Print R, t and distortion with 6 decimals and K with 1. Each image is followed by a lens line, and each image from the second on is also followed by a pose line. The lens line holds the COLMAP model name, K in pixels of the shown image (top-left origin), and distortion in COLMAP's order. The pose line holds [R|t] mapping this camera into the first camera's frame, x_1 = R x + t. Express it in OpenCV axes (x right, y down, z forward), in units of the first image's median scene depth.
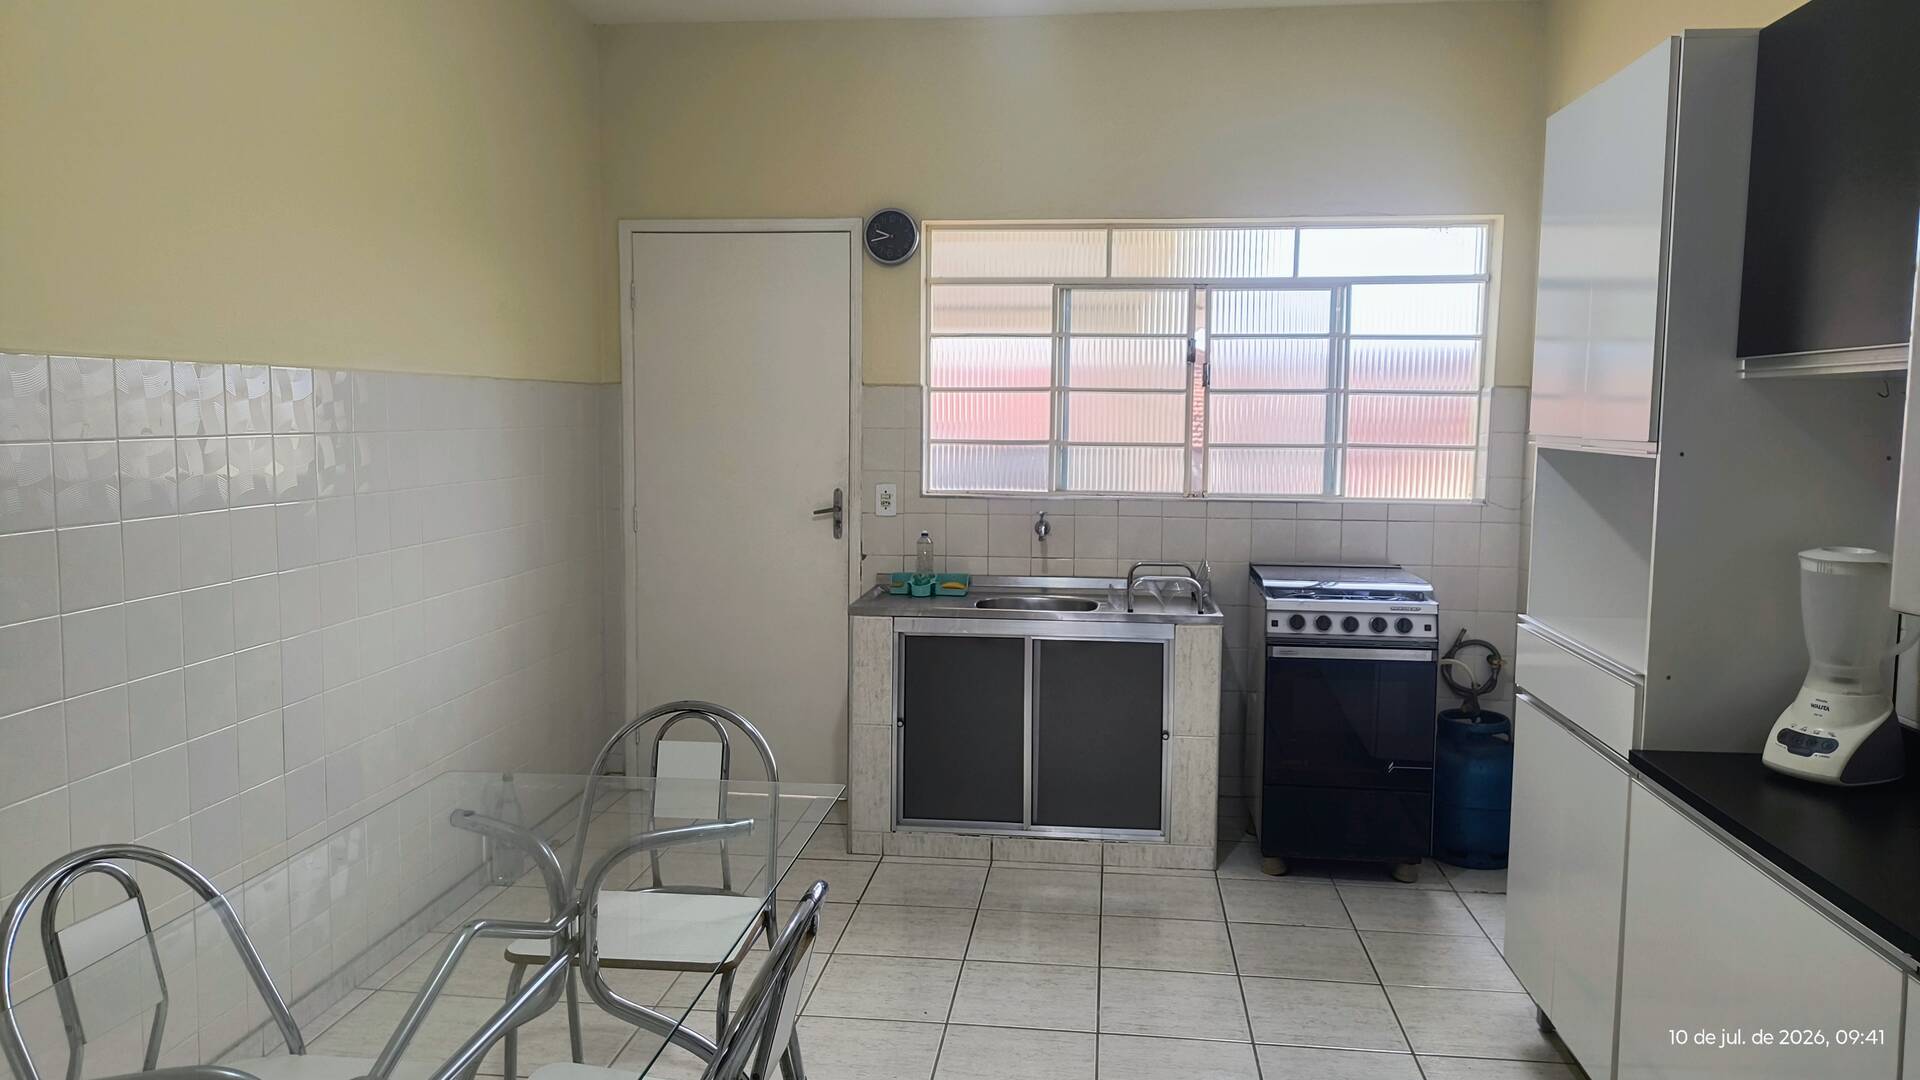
lens RADIAL K [[1303.9, 0, 957.2], [0, 1303.9, 508.1], [0, 0, 1]] dist [0.036962, -0.038255]
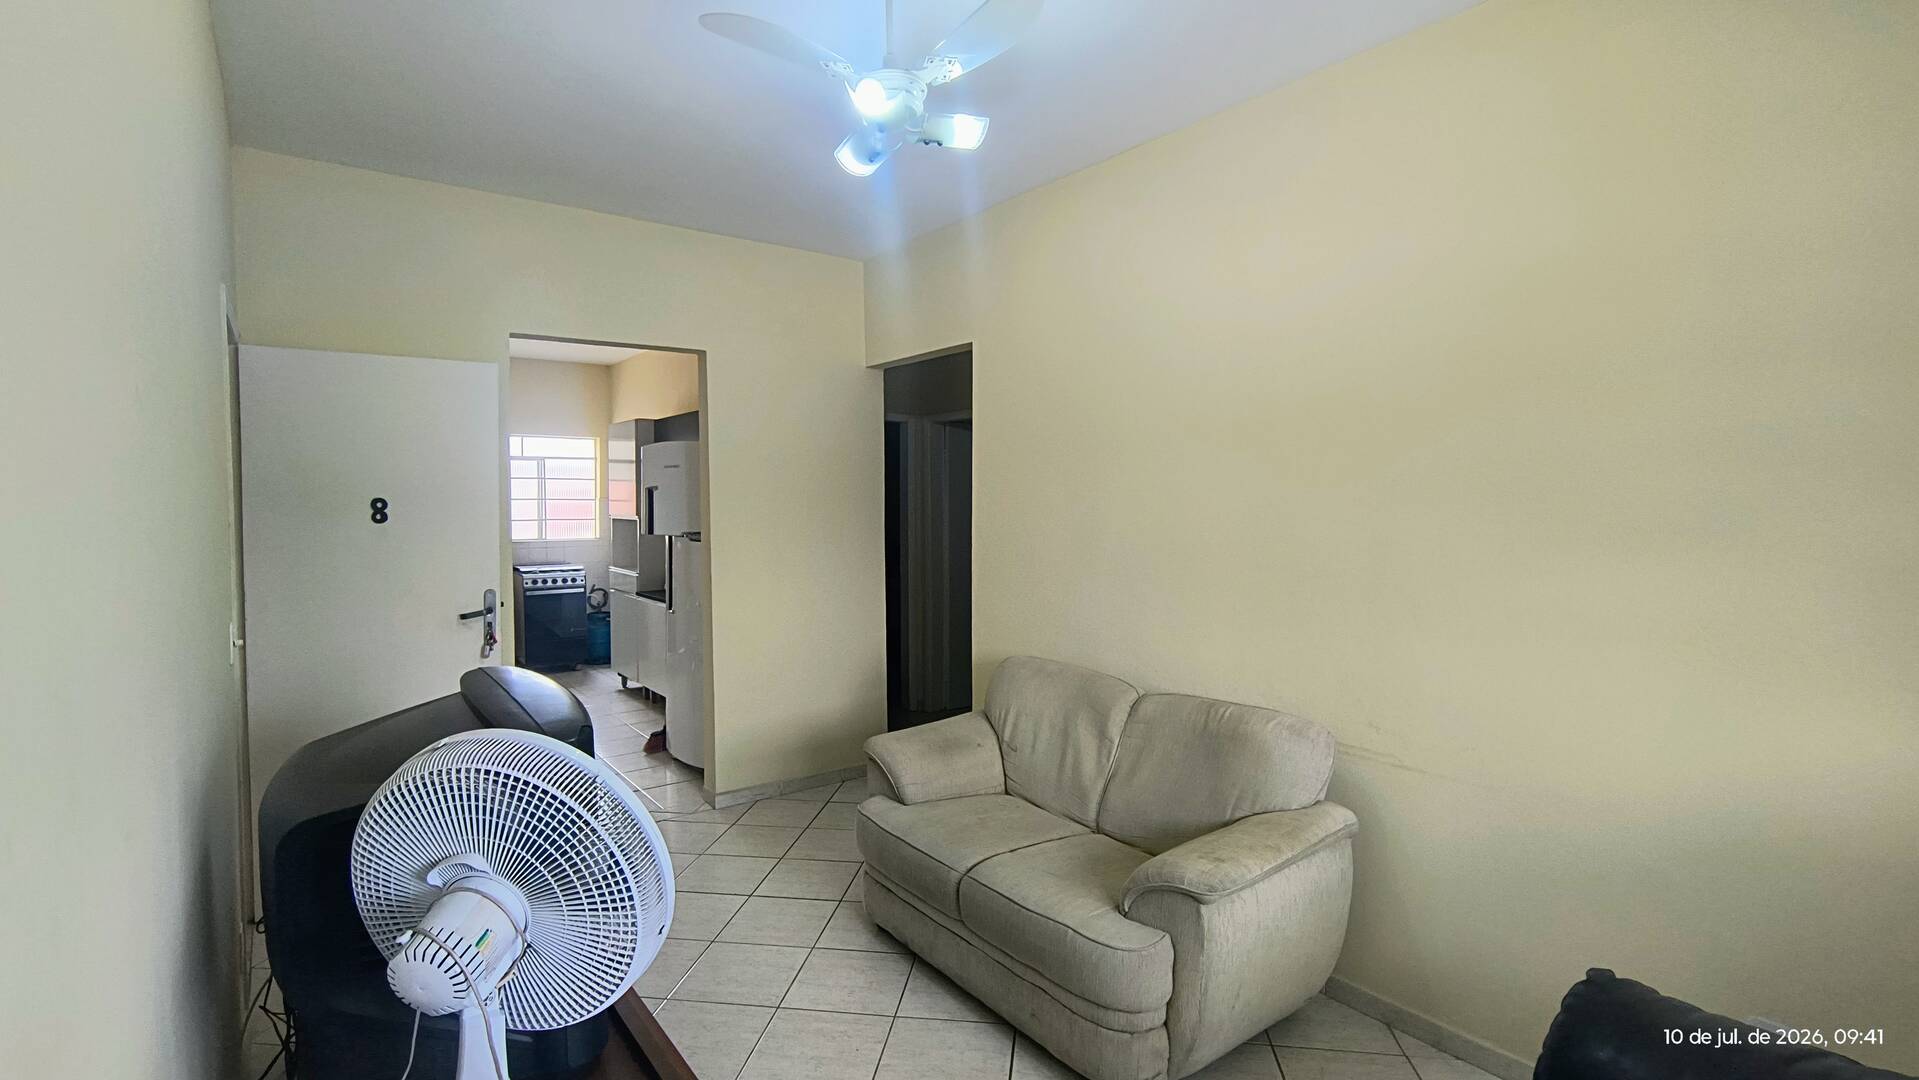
lens RADIAL K [[877.7, 0, 995.5], [0, 877.7, 527.8], [0, 0, 1]] dist [-0.012723, 0.000857]
pose [[0.692909, -0.029769, 0.720411, -0.388910], [0.053909, 0.998490, -0.010592, 0.041607], [-0.719007, 0.046176, 0.693467, -0.982838]]
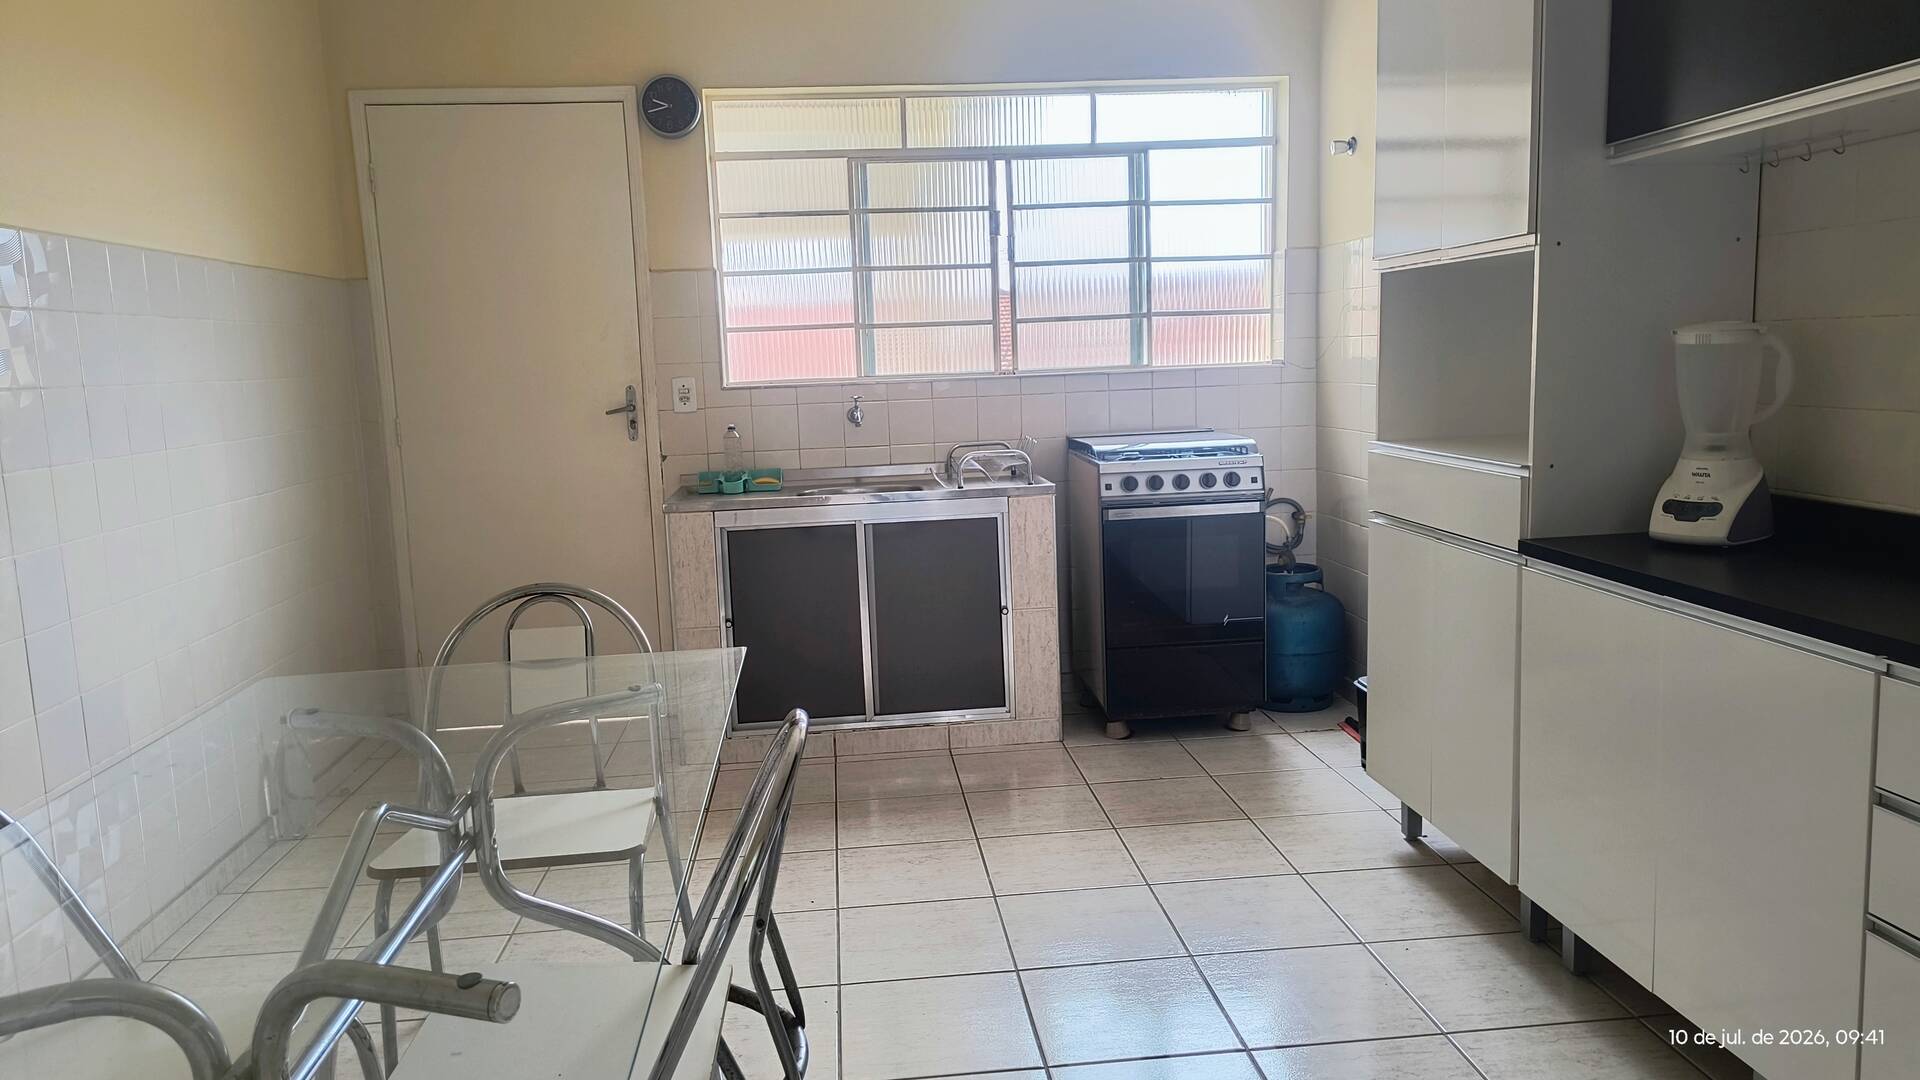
lens RADIAL K [[1303.9, 0, 945.9], [0, 1303.9, 529.8], [0, 0, 1]] dist [0.036962, -0.038255]
pose [[0.977624, -0.073825, 0.196979, -0.071843], [0.062346, 0.996009, 0.063865, 0.047501], [-0.200908, -0.050156, 0.978325, 0.051951]]
